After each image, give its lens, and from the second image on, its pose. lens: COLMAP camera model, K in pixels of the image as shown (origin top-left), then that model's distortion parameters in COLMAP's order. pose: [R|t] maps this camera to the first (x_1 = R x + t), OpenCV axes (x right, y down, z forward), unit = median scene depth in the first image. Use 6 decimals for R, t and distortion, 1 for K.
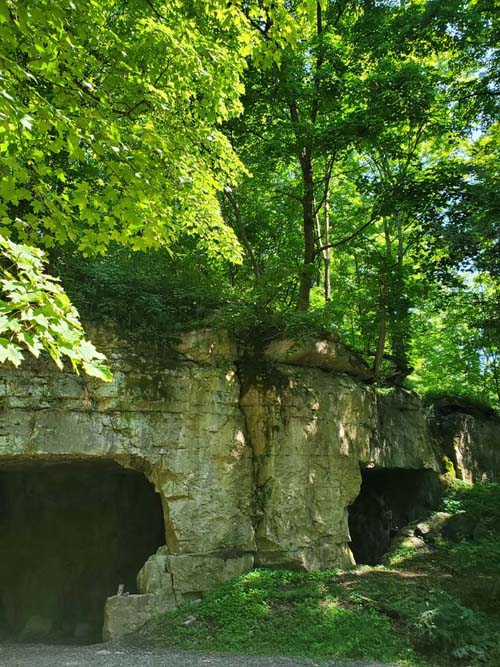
lens RADIAL K [[515.3, 0, 250.0], [0, 515.3, 333.5], [0, 0, 1]] dist [0.035311, -0.028328]
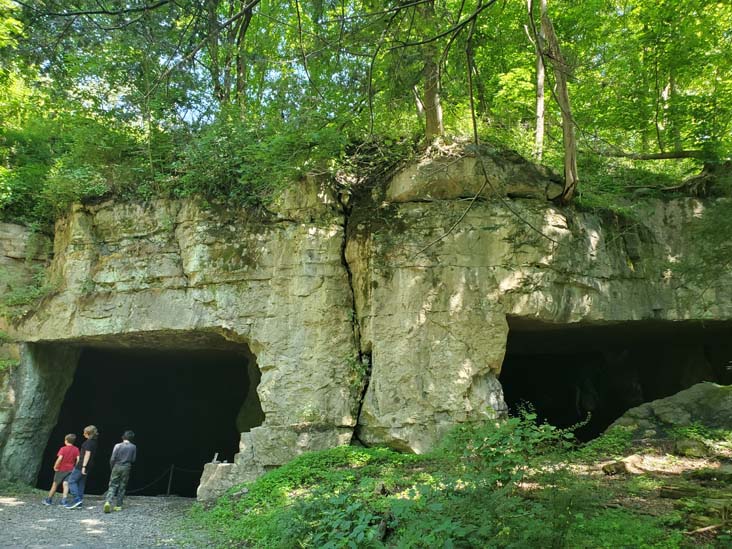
lens RADIAL K [[551.5, 0, 365.5], [0, 551.5, 291.0], [0, 0, 1]] dist [0.213860, -0.361998]
pose [[0.810725, -0.104418, -0.576039, 0.582722], [0.188764, 0.978037, 0.088380, 0.122756], [0.554160, -0.180387, 0.812630, 0.298768]]
